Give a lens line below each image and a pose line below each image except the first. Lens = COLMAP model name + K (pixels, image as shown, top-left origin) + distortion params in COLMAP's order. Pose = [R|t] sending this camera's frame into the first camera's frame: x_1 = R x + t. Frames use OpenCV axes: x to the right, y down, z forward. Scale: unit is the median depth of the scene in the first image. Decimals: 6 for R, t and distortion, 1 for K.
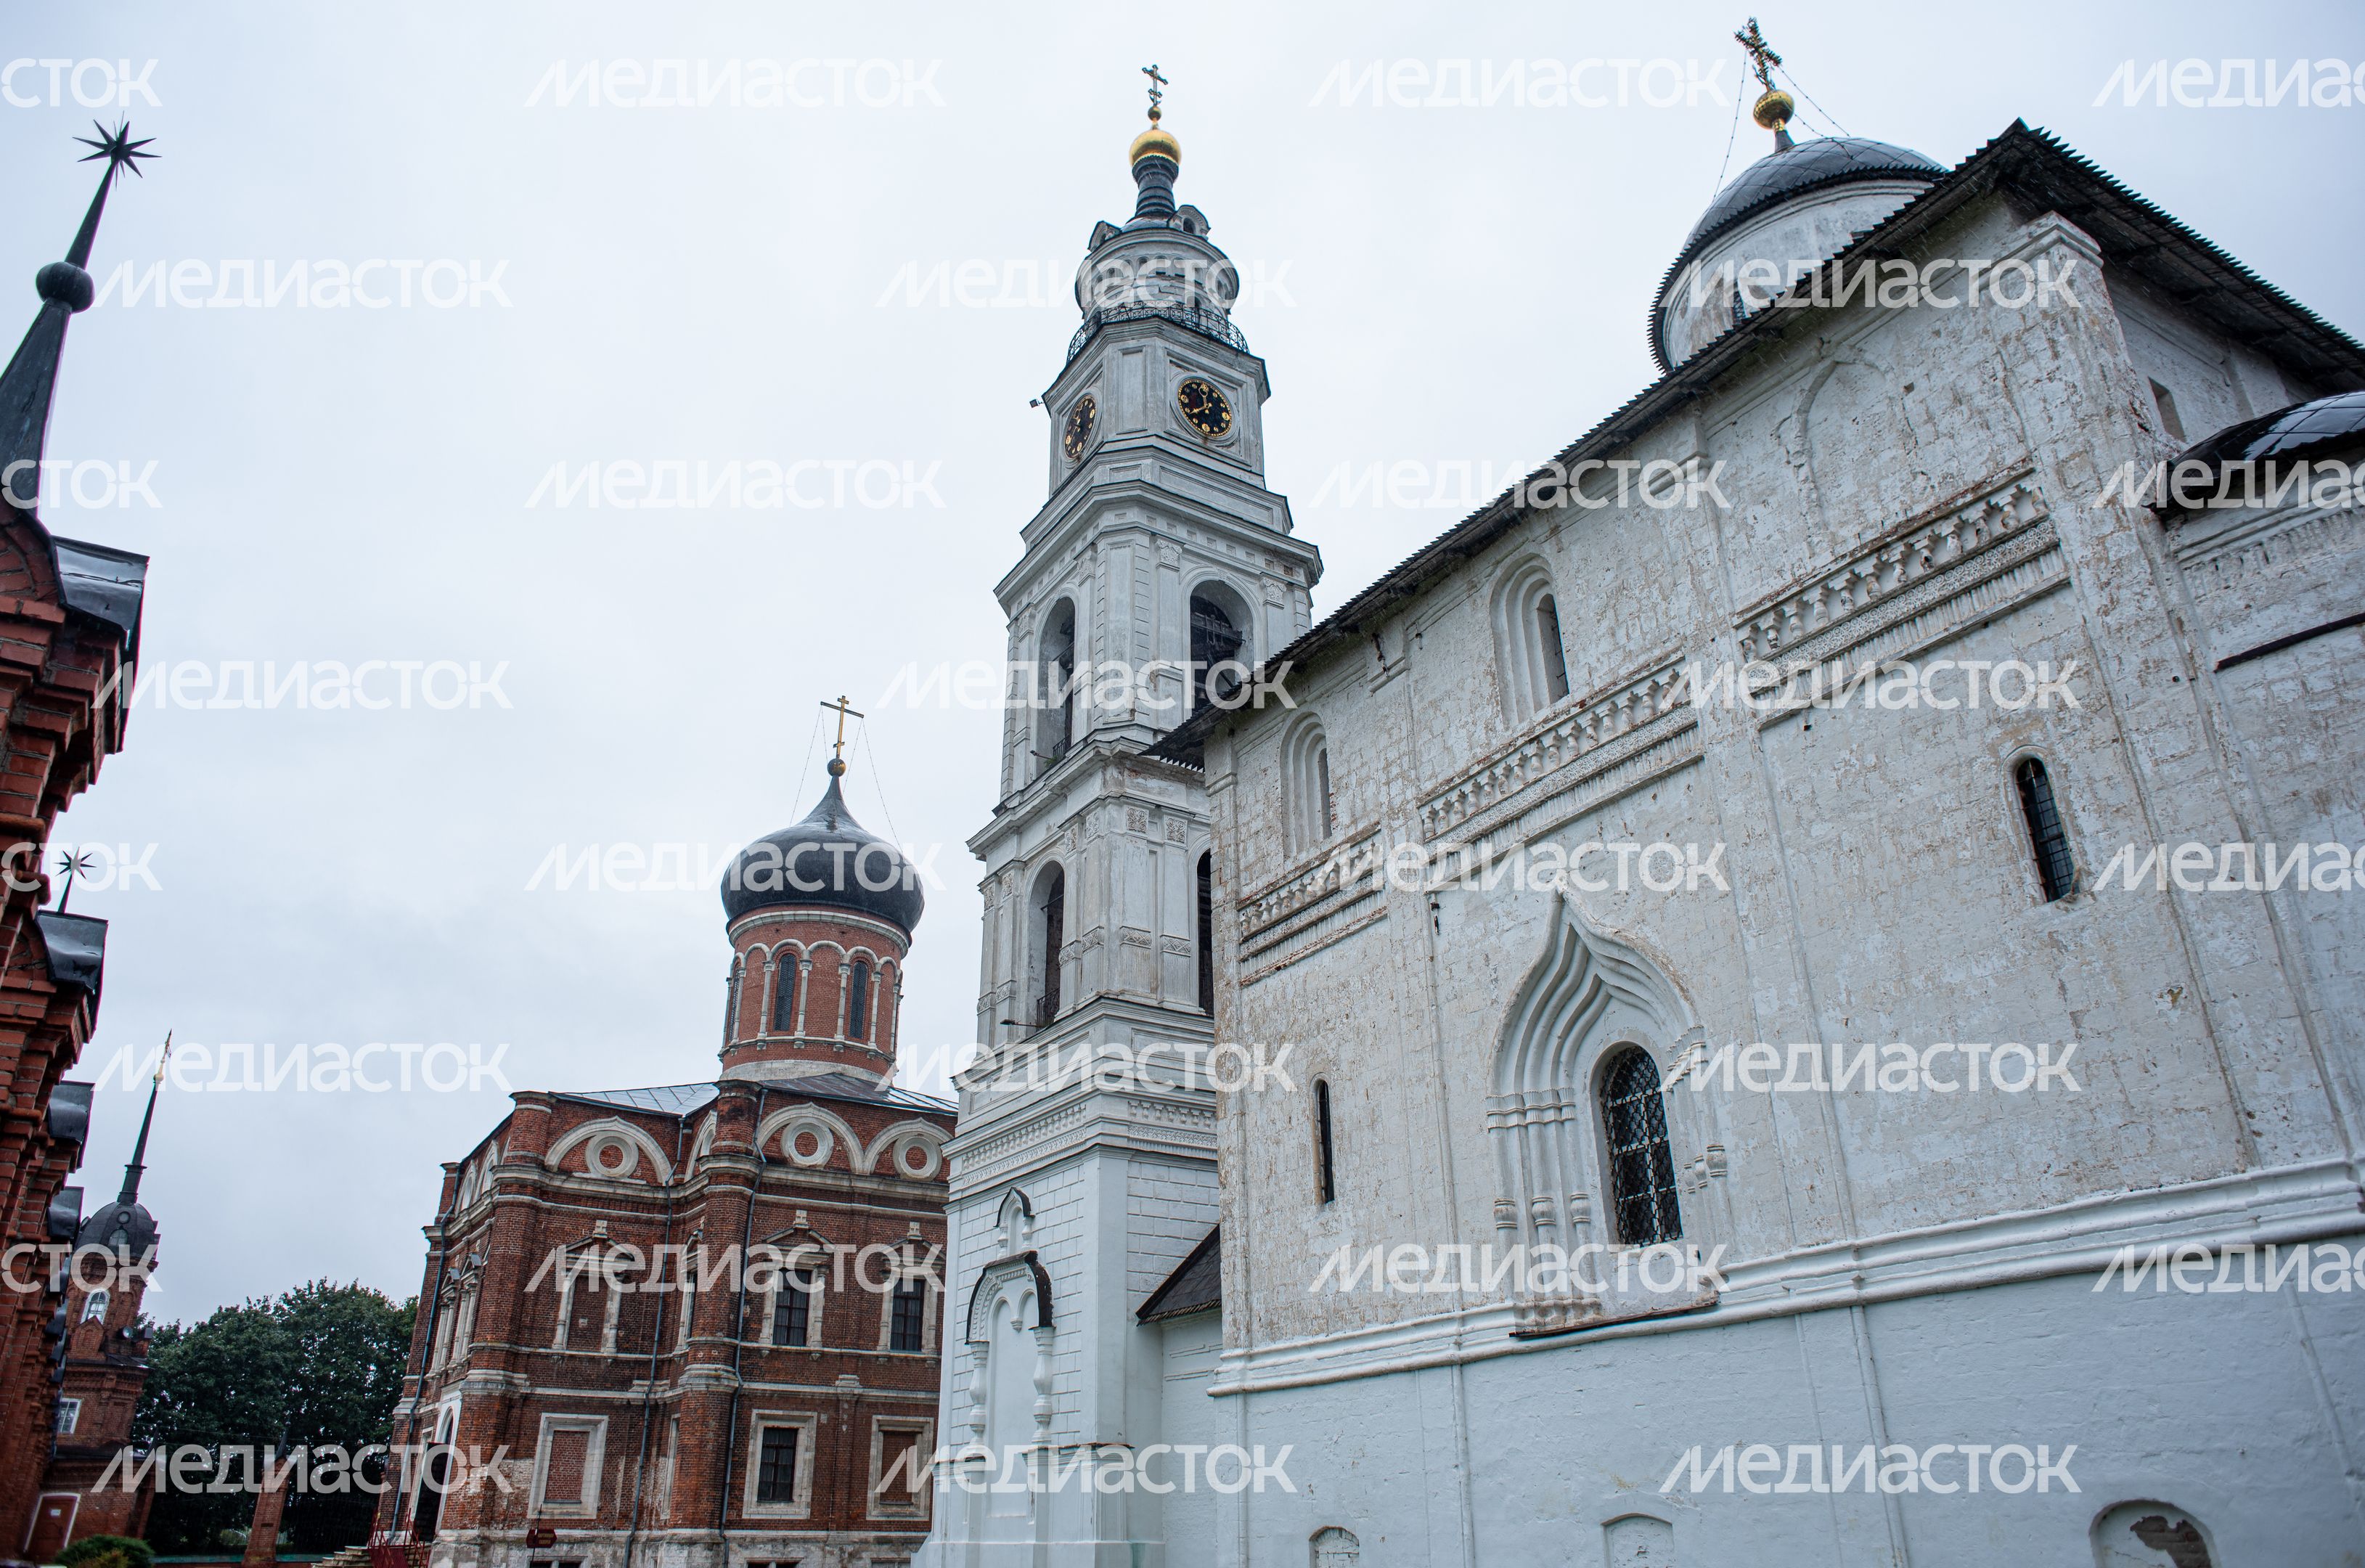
lens RADIAL K [[1633.4, 0, 1166.0], [0, 1633.4, 763.2], [0, 0, 1]] dist [-0.088369, 0.077611]
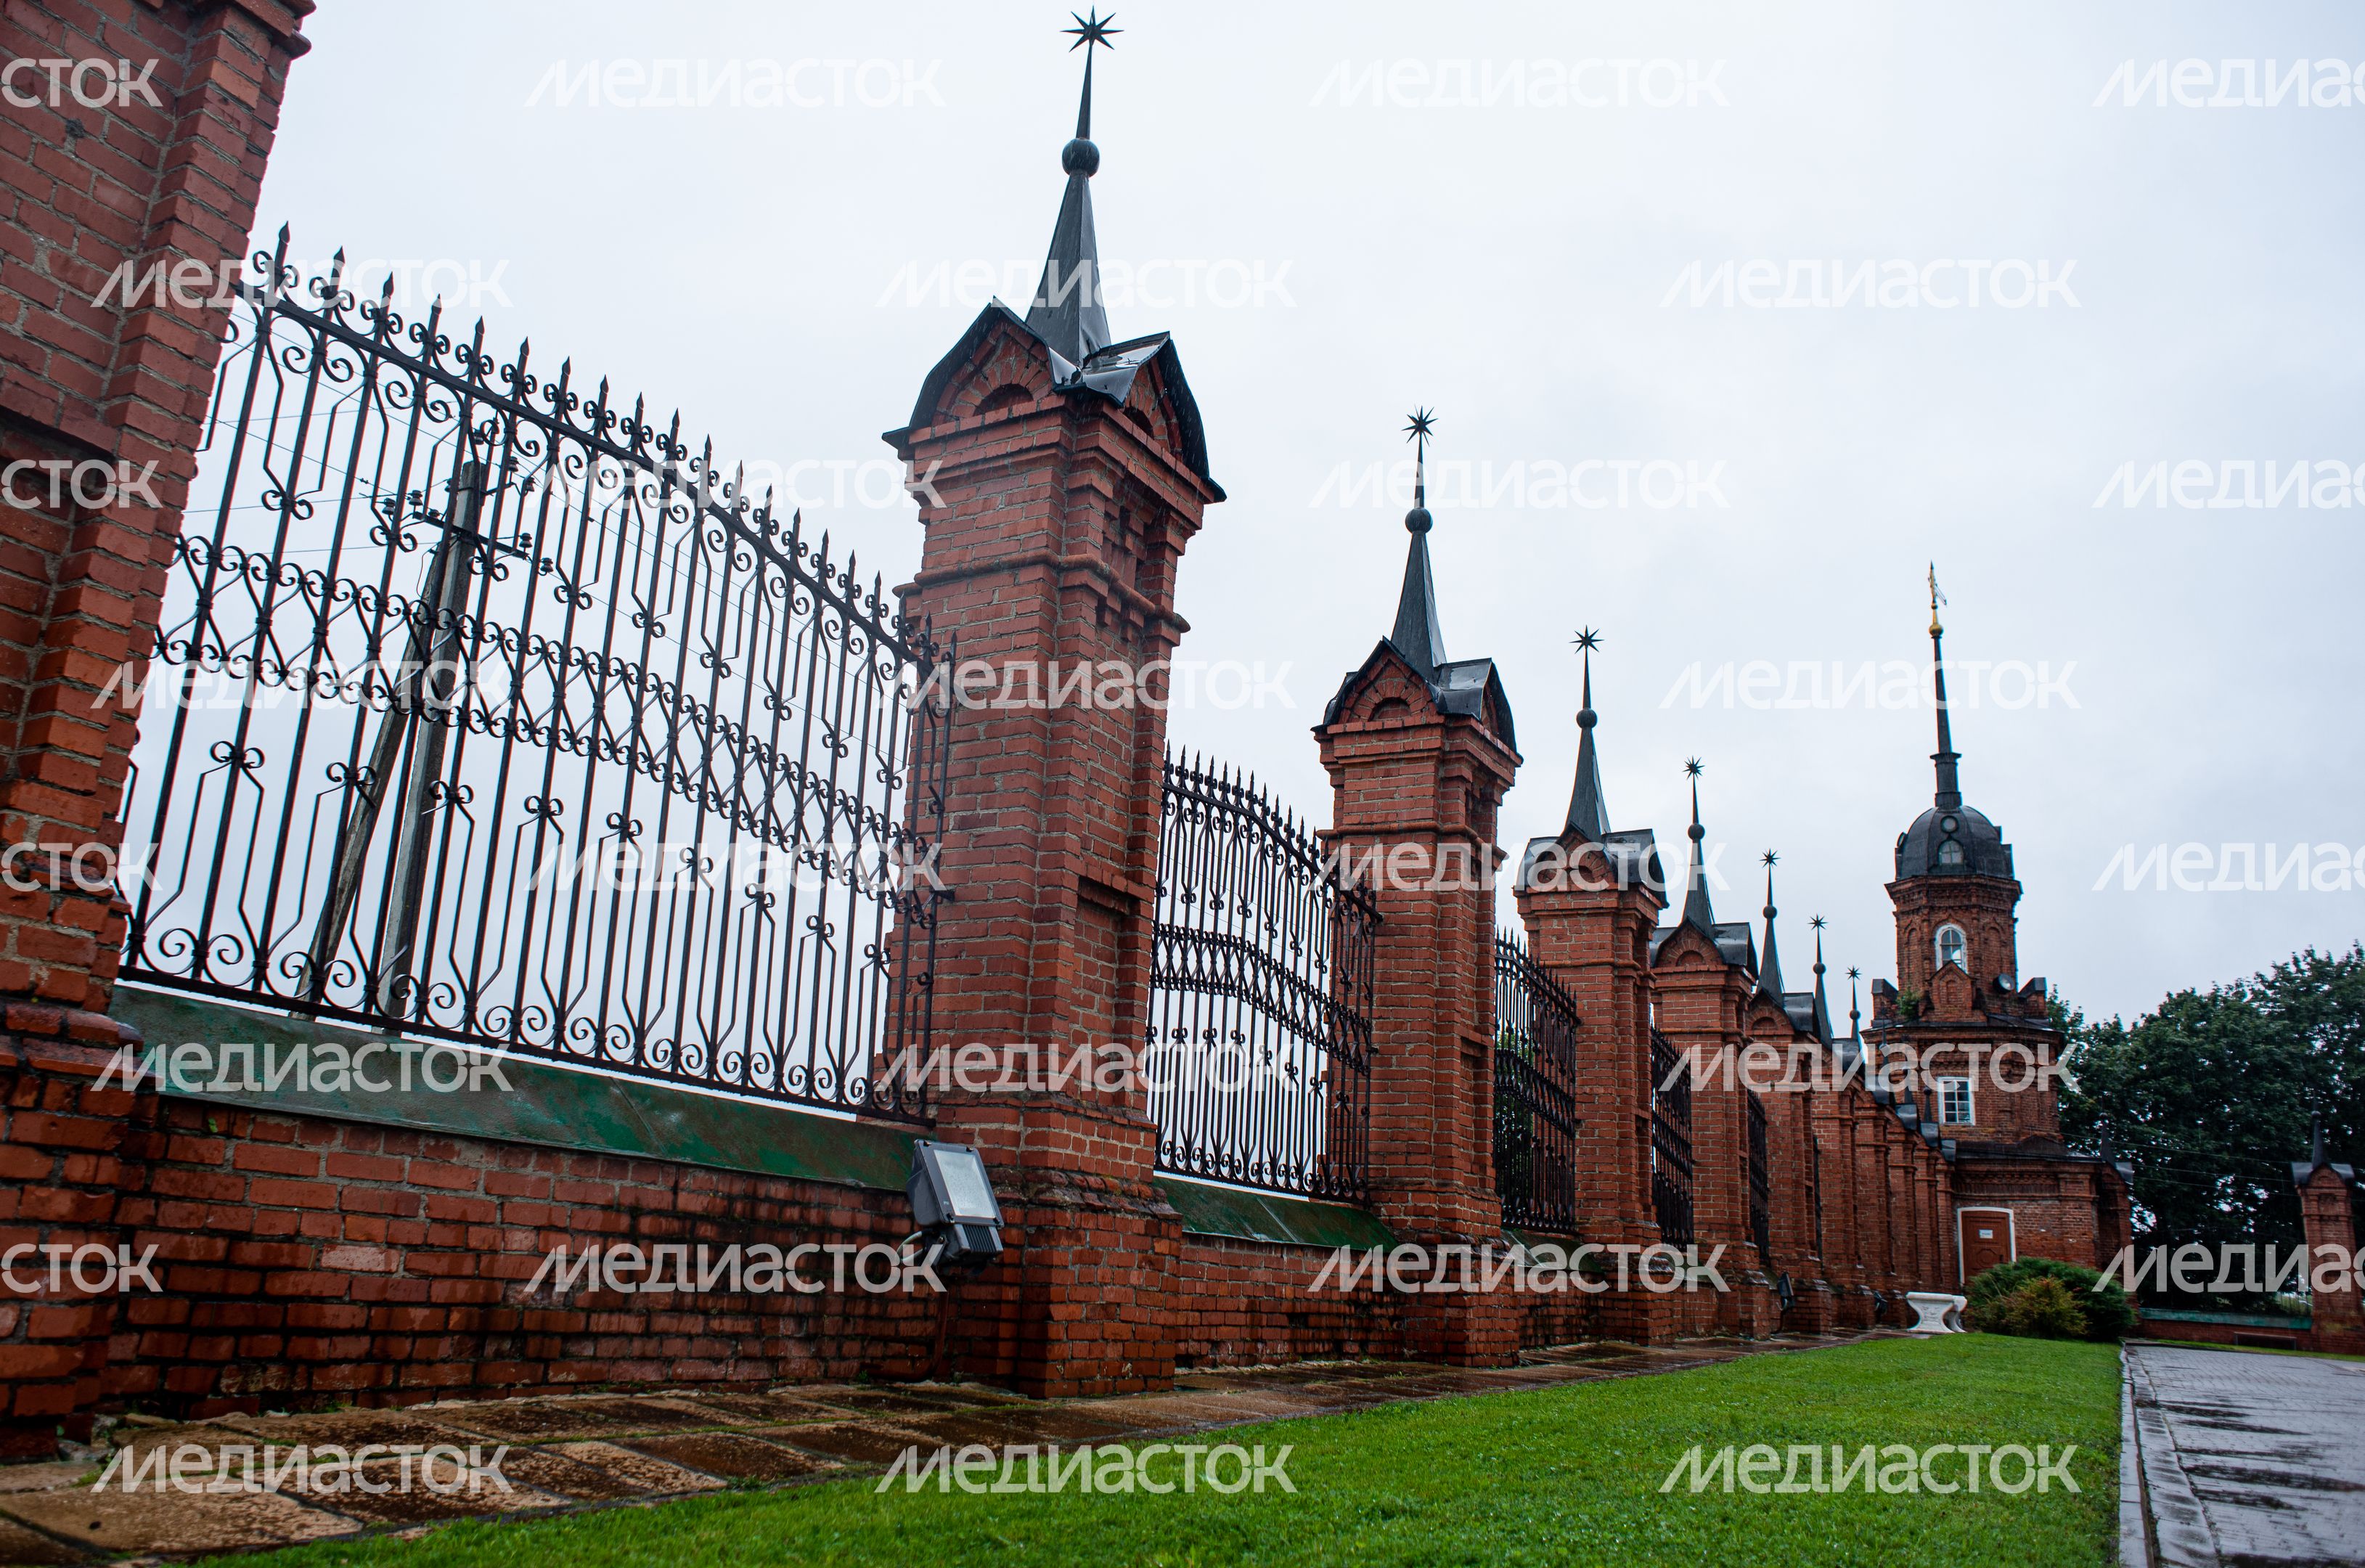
lens RADIAL K [[1760.6, 0, 1111.5], [0, 1760.6, 779.7], [0, 0, 1]] dist [-0.090276, 0.081689]
pose [[0.470256, -0.199241, -0.859746, -0.264708], [0.324213, 0.945065, -0.041678, 0.252302], [0.820820, -0.259141, 0.509019, 0.478097]]
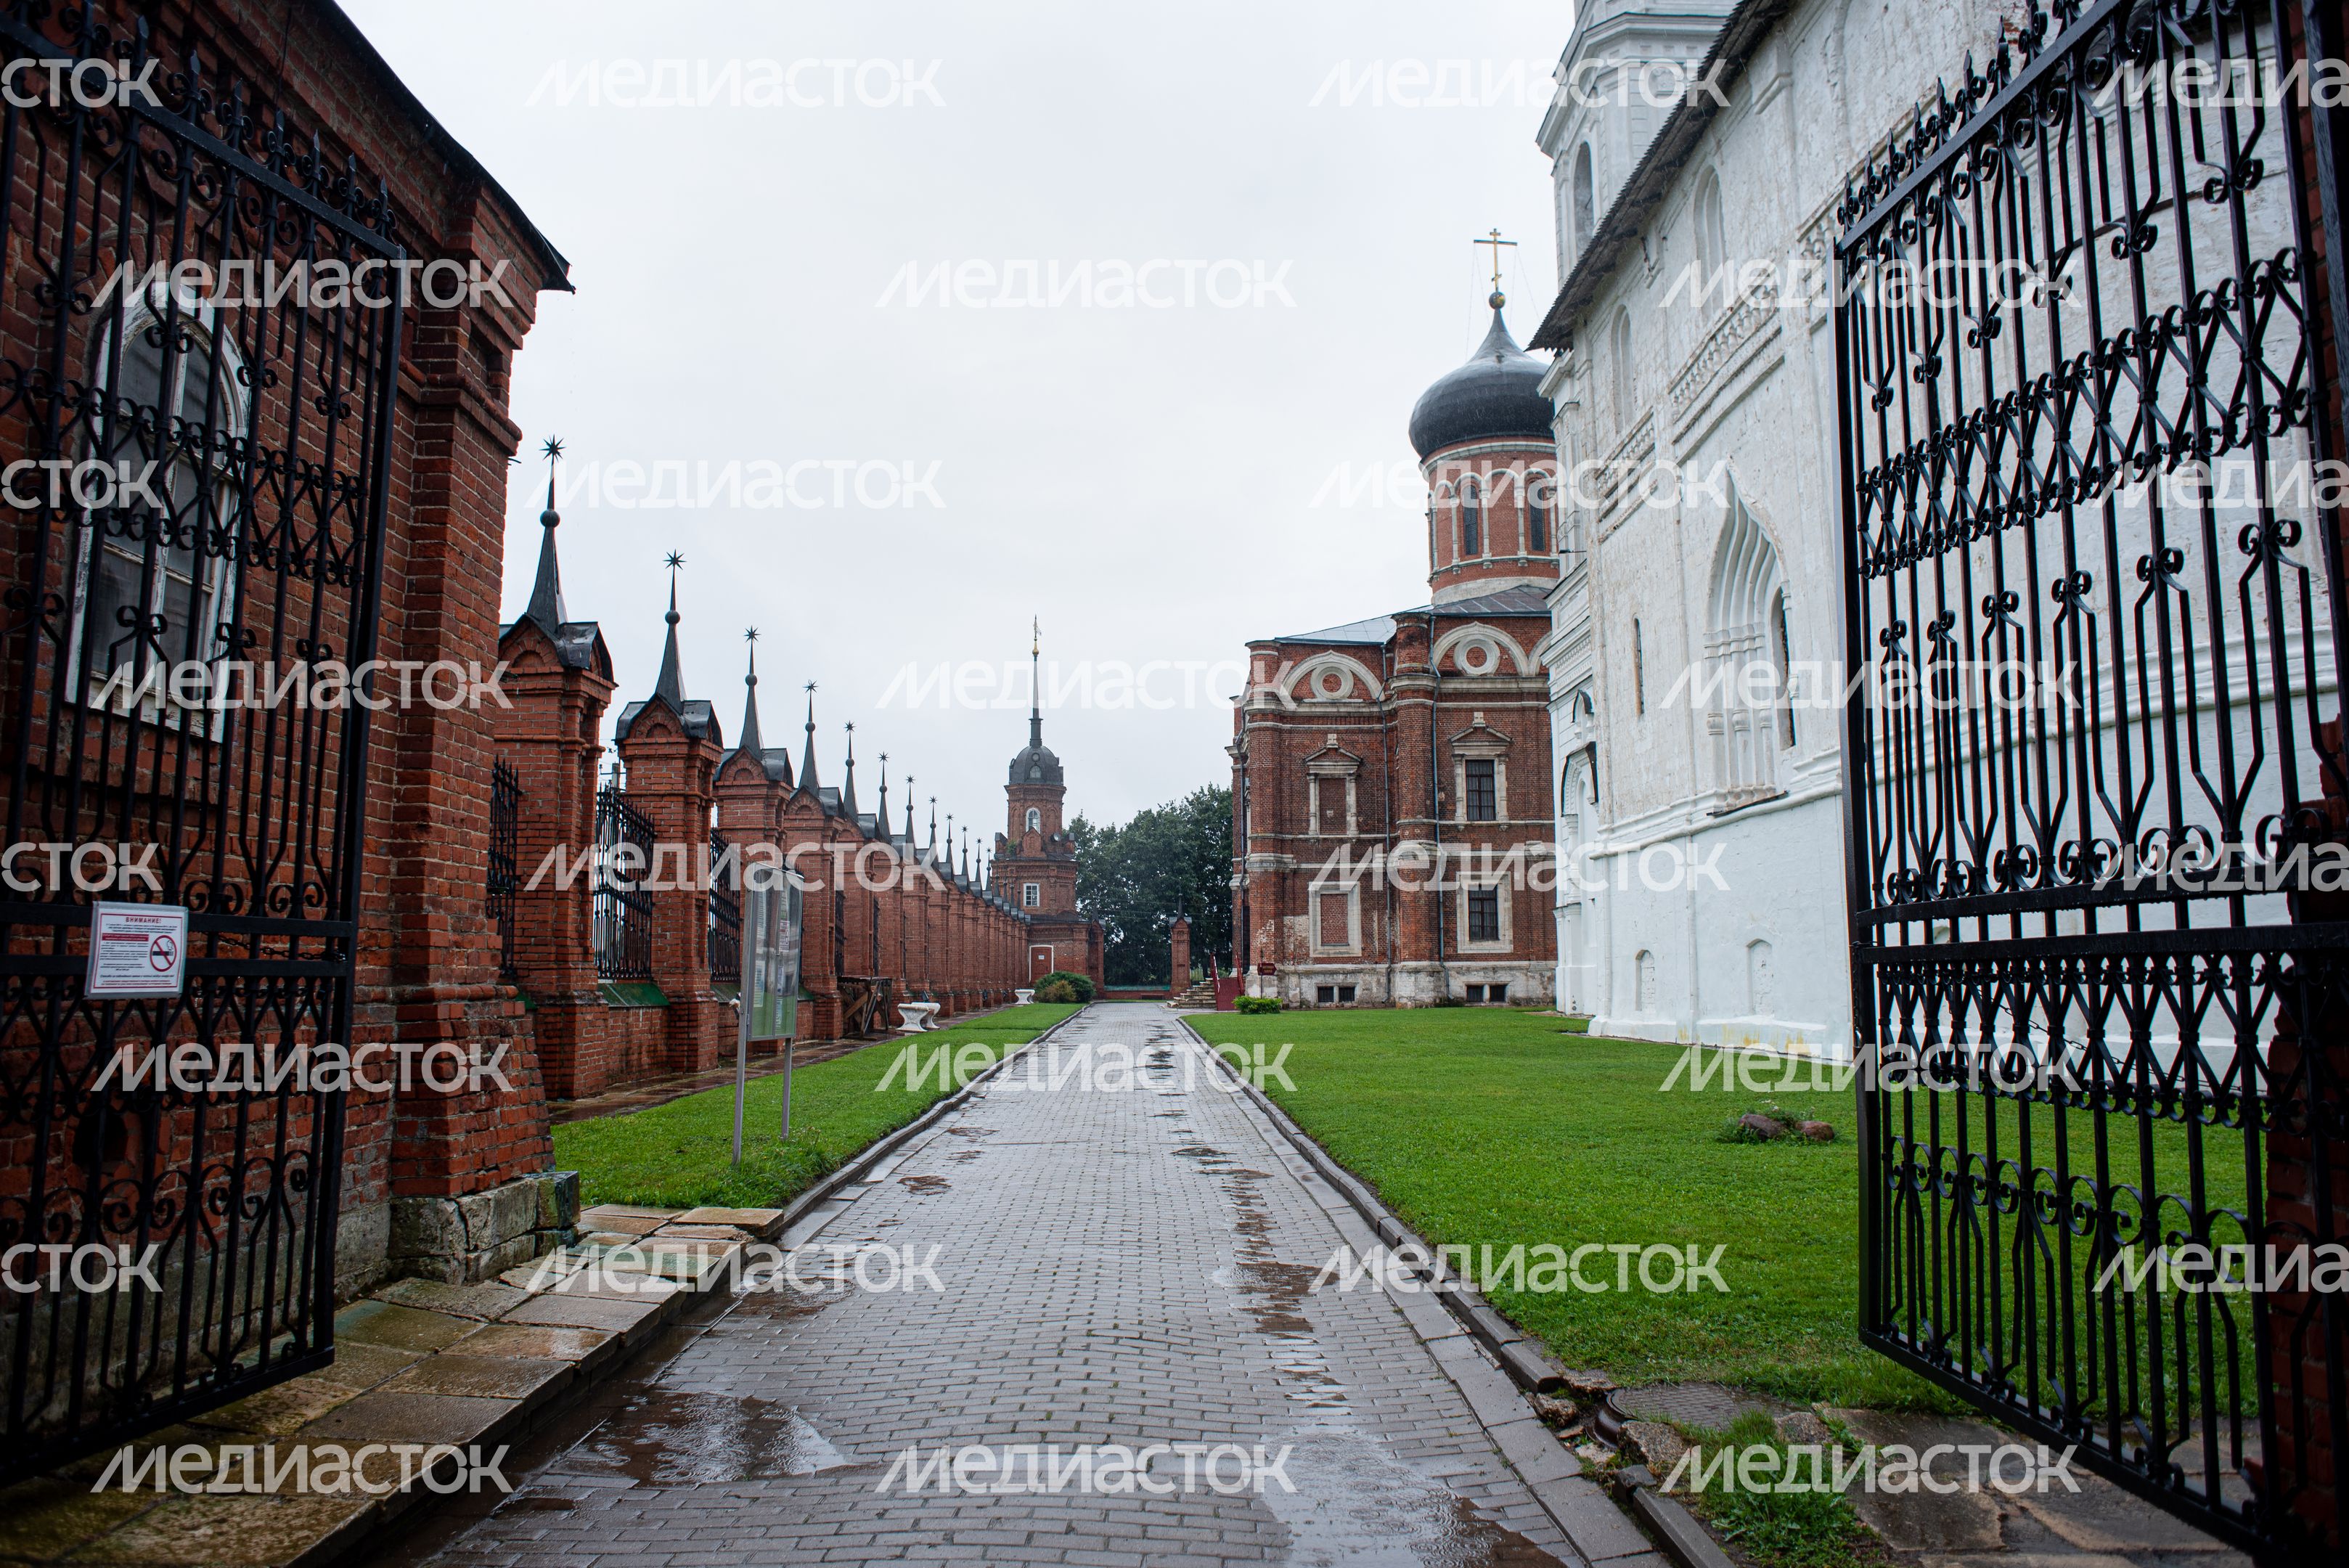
lens RADIAL K [[1650.9, 0, 1169.6], [0, 1650.9, 776.2], [0, 0, 1]] dist [-0.099346, 0.091957]
pose [[0.856060, -0.065498, -0.512709, 0.205193], [0.228746, 0.937520, 0.262165, -0.050321], [0.463504, -0.341710, 0.817557, -0.115147]]
